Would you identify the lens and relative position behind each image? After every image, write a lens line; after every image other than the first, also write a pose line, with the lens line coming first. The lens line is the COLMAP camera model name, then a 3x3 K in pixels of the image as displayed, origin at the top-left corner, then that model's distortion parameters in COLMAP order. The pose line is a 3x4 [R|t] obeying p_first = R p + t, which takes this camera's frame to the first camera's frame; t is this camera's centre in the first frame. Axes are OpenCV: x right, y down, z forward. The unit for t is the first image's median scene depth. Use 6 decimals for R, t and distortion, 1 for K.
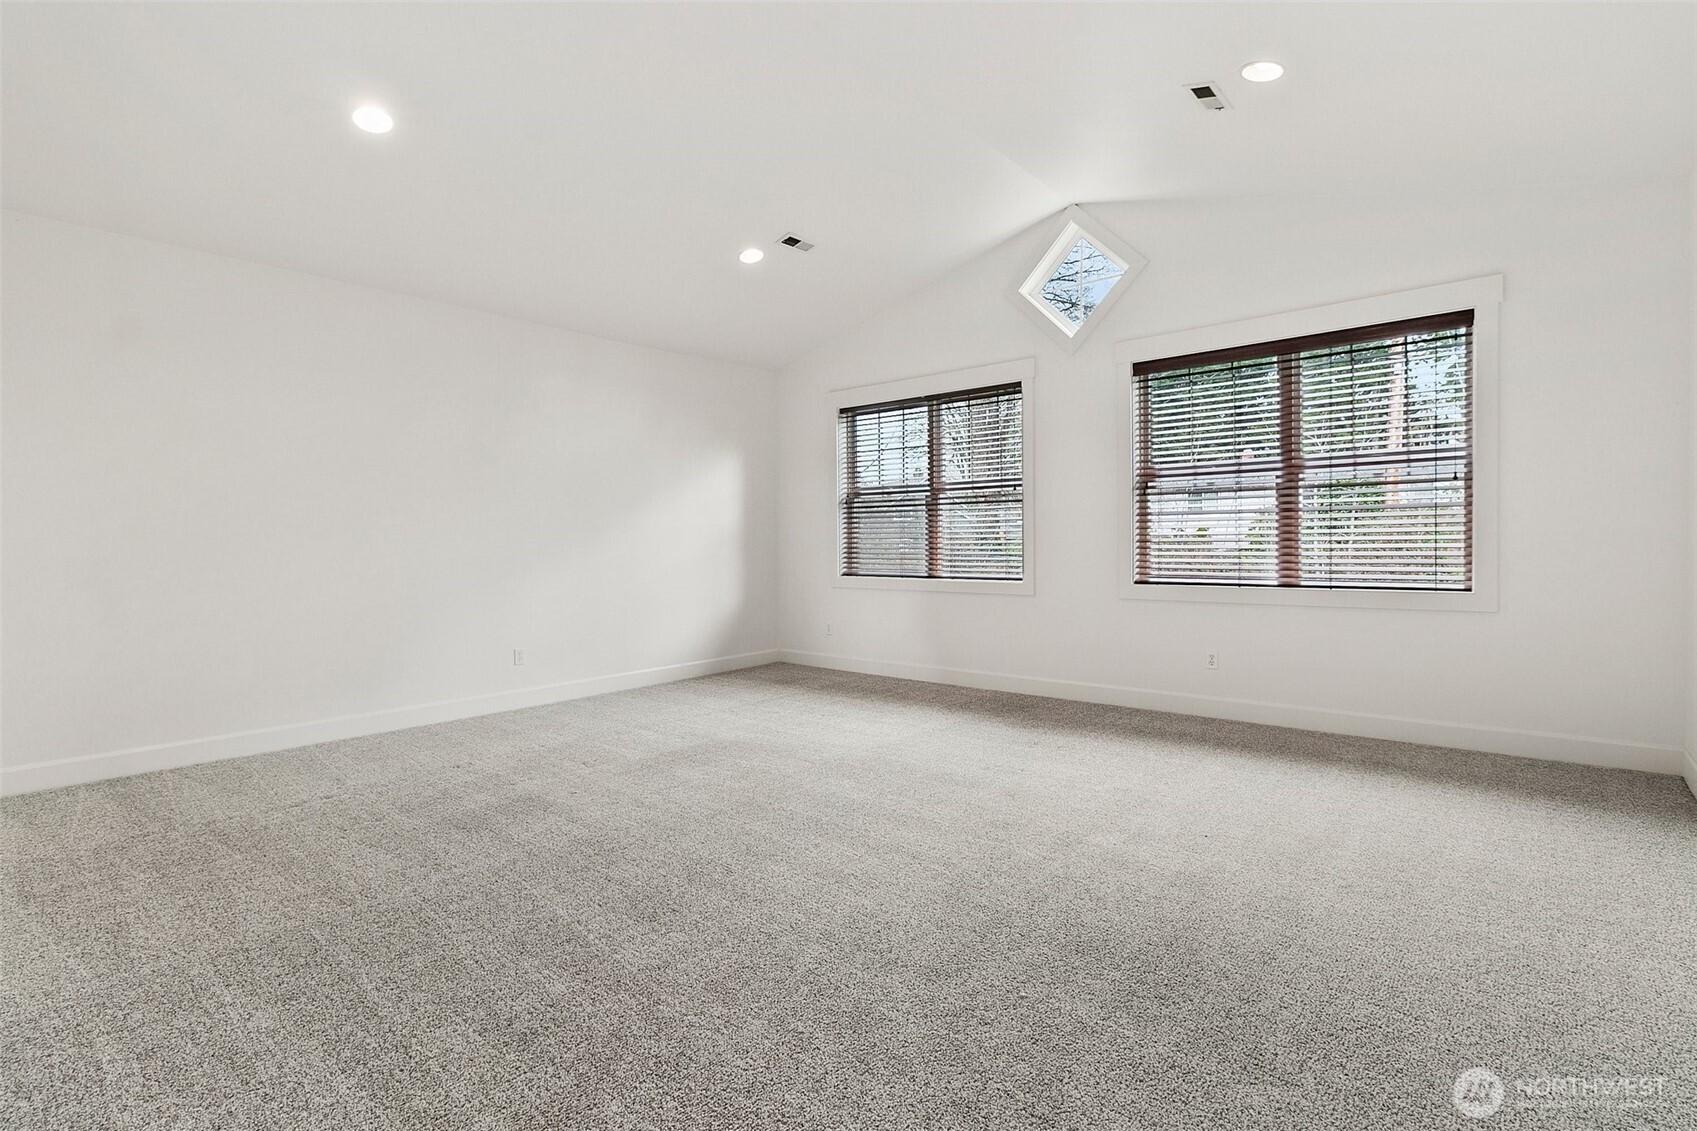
lens RADIAL K [[781.8, 0, 850.1], [0, 781.8, 557.4], [0, 0, 1]] dist [-0.001534, 0.000037]
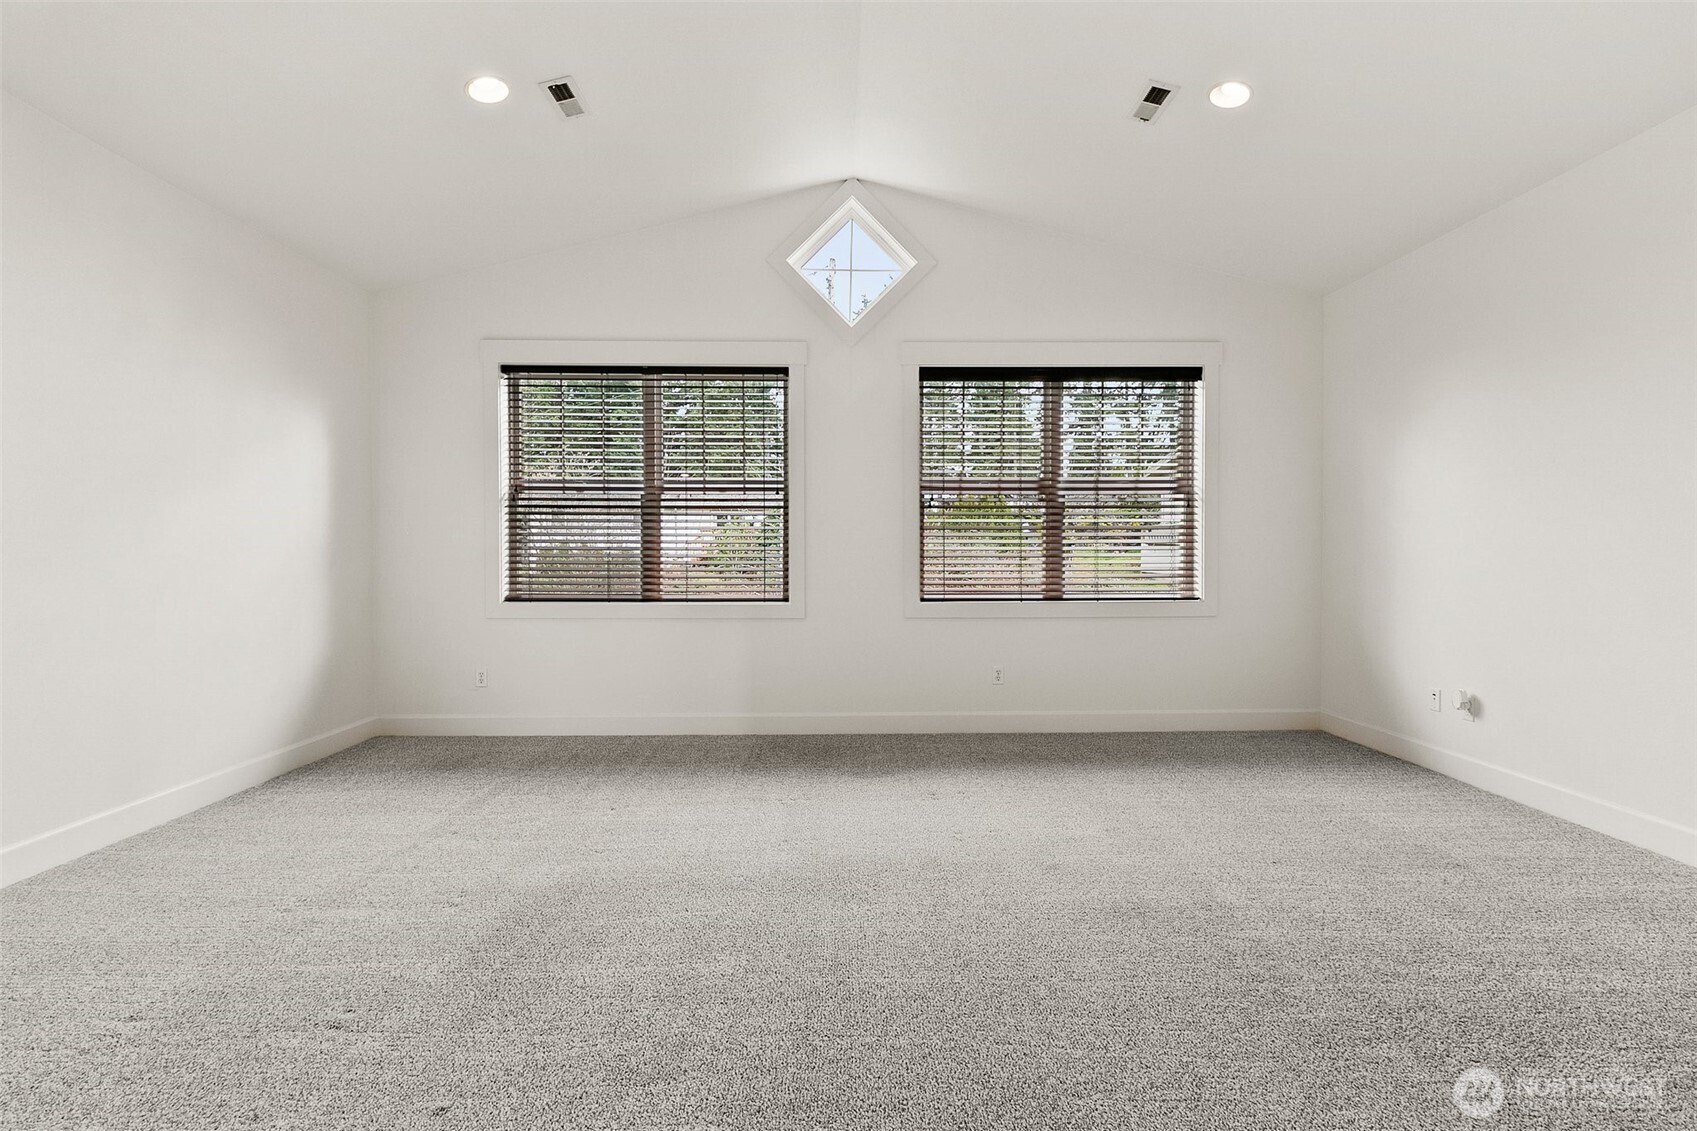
lens RADIAL K [[829.3, 0, 848.5], [0, 829.3, 571.5], [0, 0, 1]] dist [0.011815, -0.000029]
pose [[0.749219, -0.003540, 0.662313, -0.302072], [0.005840, 0.999982, -0.001261, -0.001187], [-0.662297, 0.004813, 0.749226, 0.256084]]
